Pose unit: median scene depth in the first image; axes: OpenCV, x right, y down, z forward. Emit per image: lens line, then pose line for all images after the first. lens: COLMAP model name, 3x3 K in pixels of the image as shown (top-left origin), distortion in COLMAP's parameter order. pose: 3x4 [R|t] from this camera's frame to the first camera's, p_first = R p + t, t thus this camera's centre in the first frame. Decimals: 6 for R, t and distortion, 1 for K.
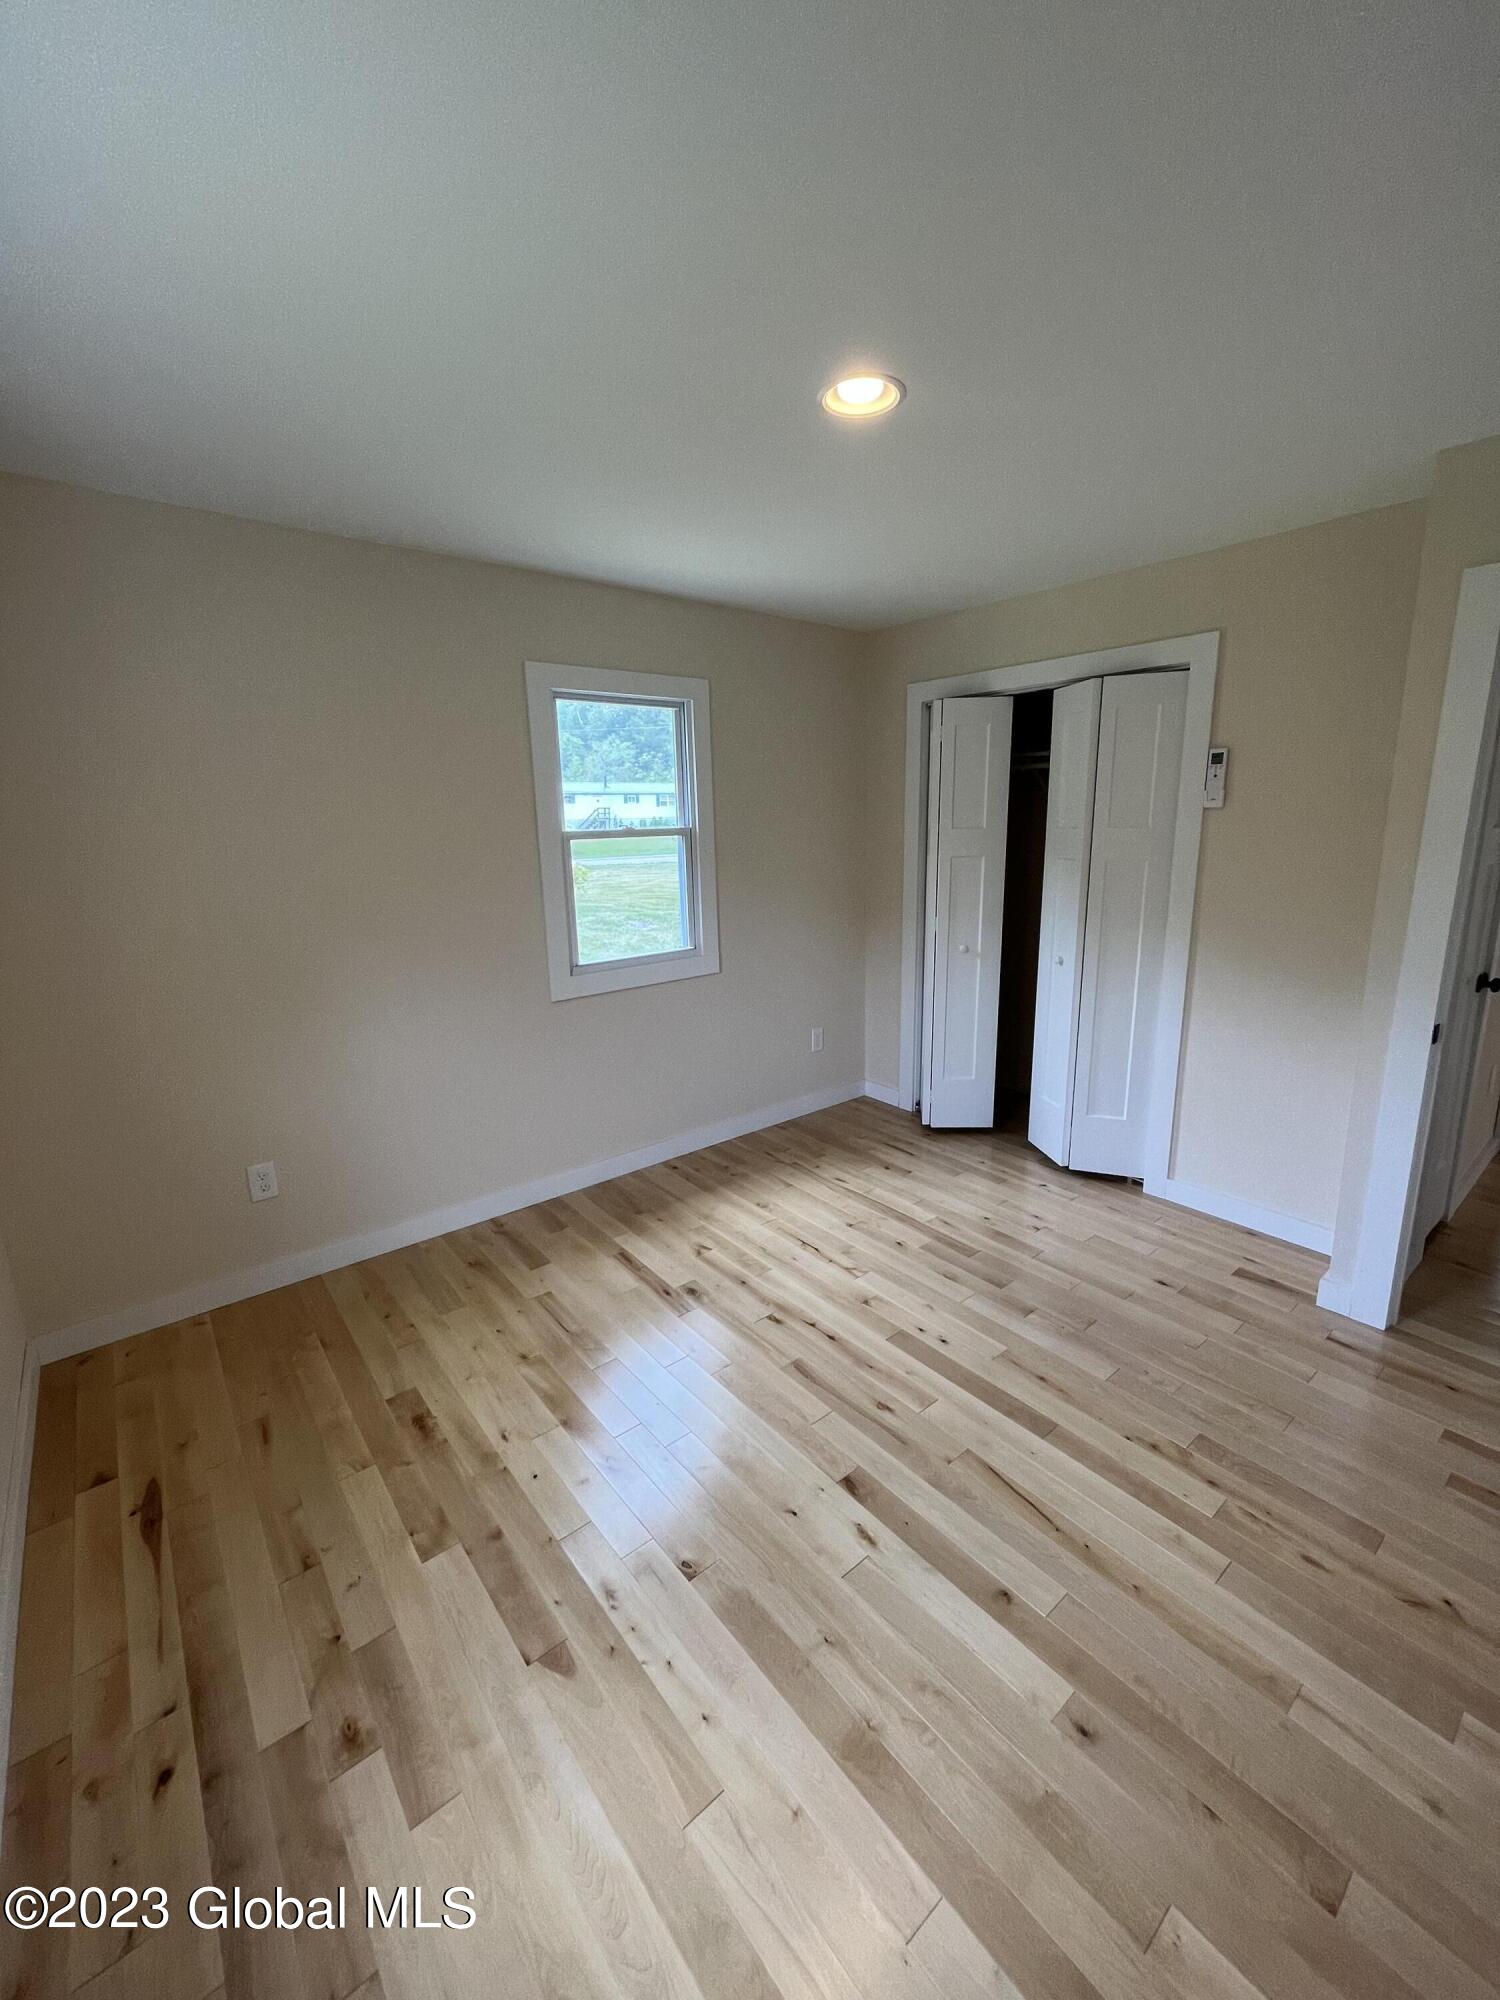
lens RADIAL K [[803.4, 0, 749.6], [0, 803.4, 995.6], [0, 0, 1]] dist [-0.004485, 0.000722]
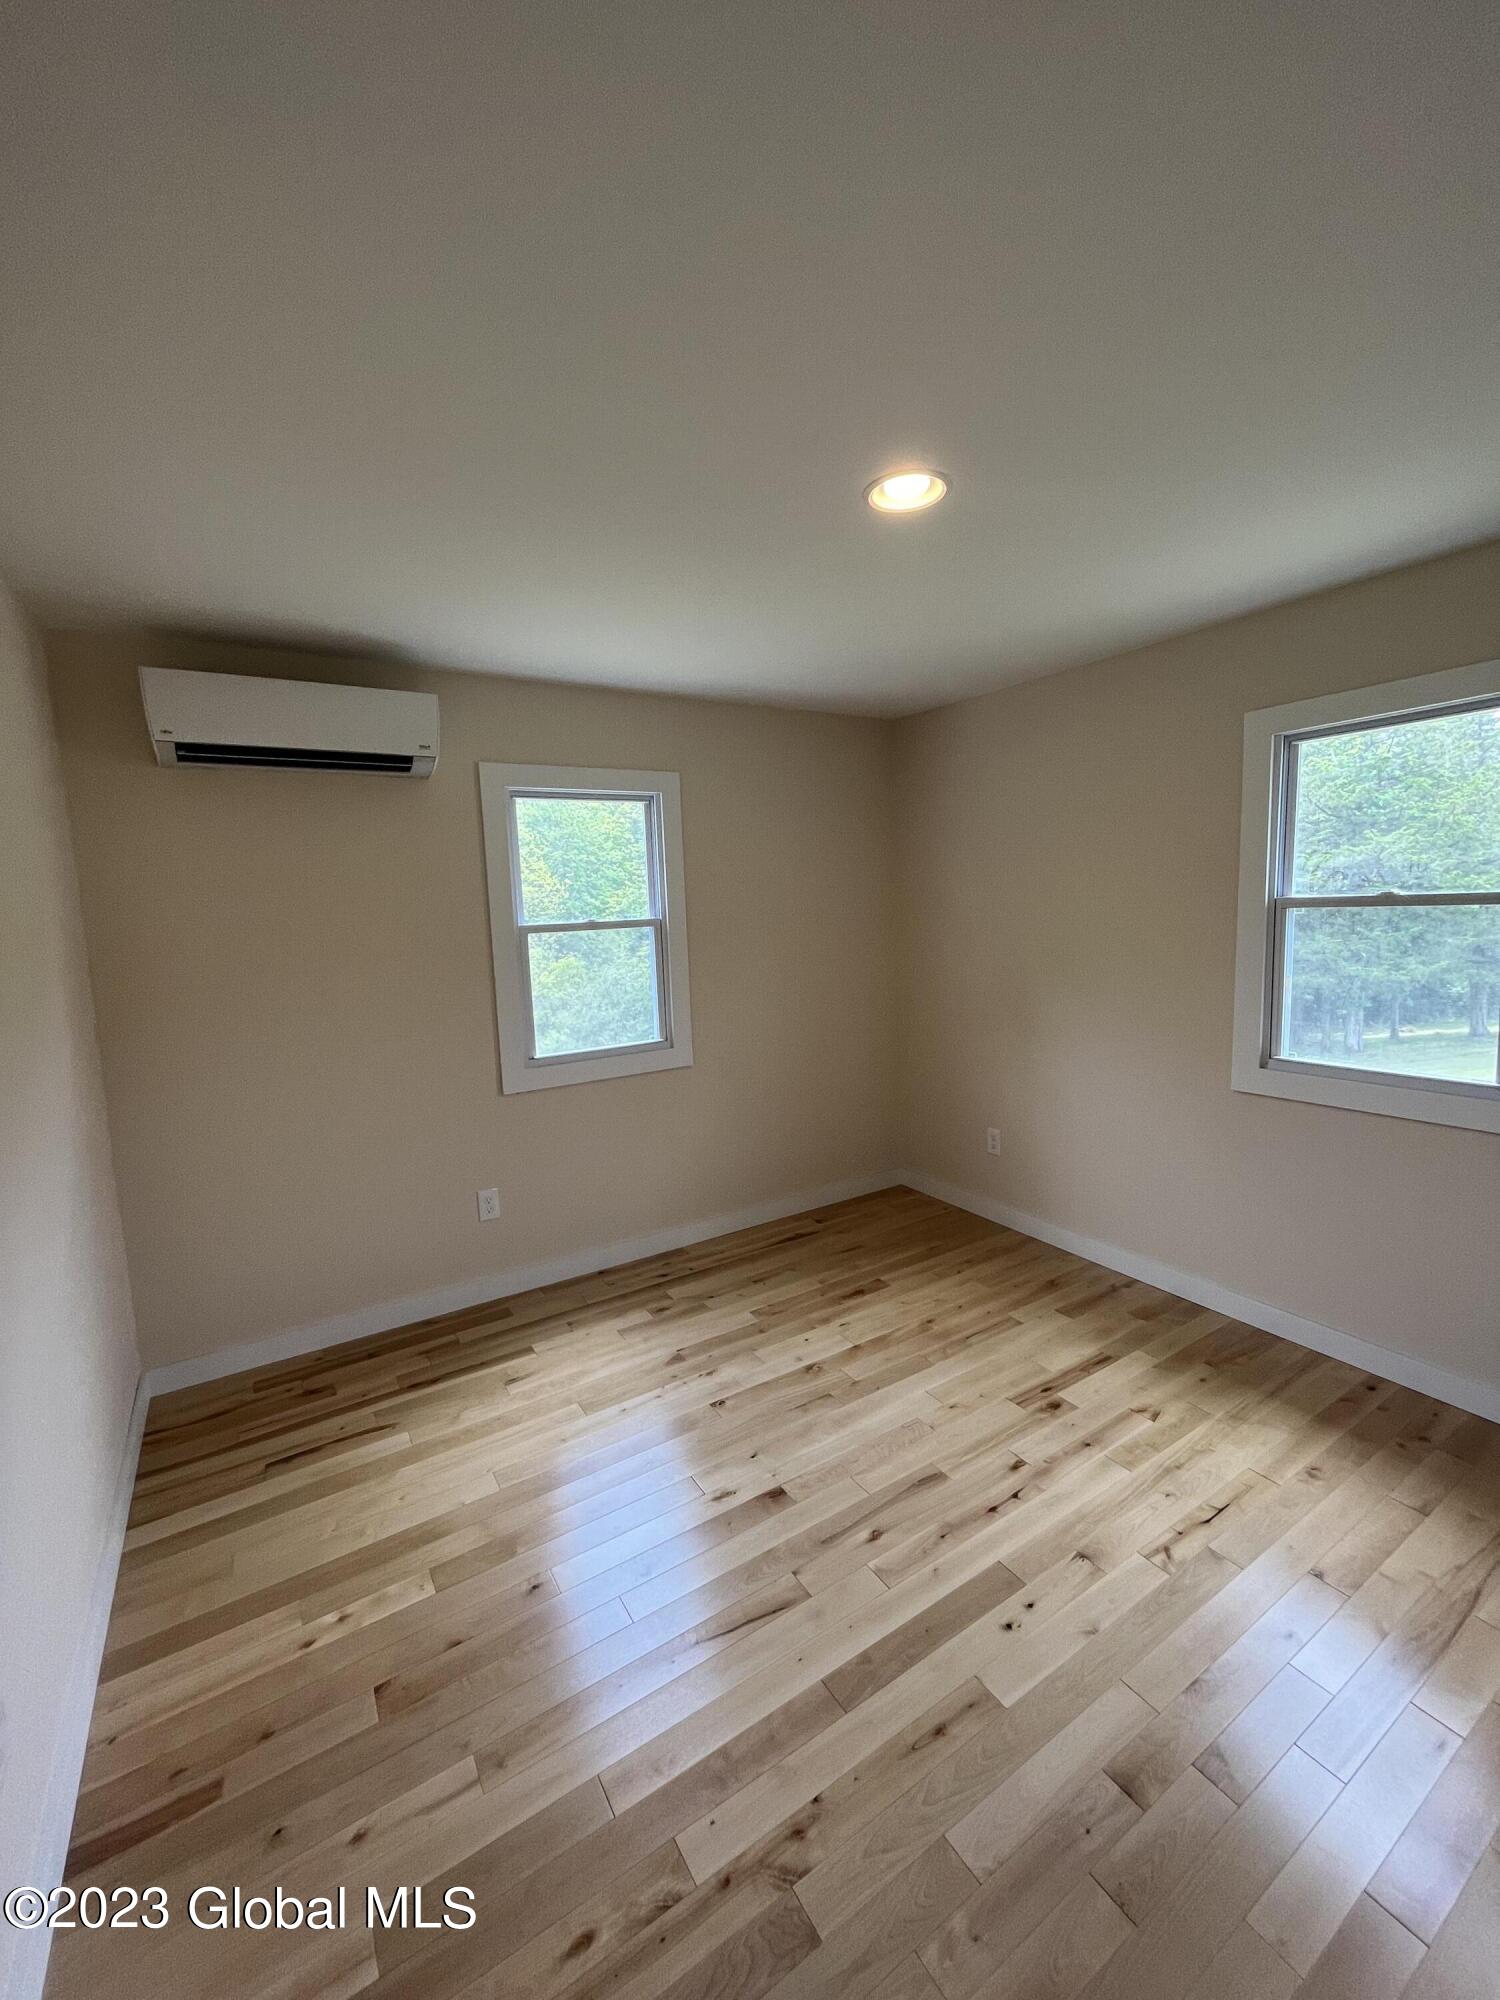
lens RADIAL K [[803.4, 0, 749.6], [0, 803.4, 995.6], [0, 0, 1]] dist [-0.004485, 0.000722]
pose [[-0.119950, 0.139022, -0.982998, 0.872881], [-0.178178, 0.971055, 0.159075, -0.181269], [0.976660, 0.194230, -0.091707, 0.718304]]
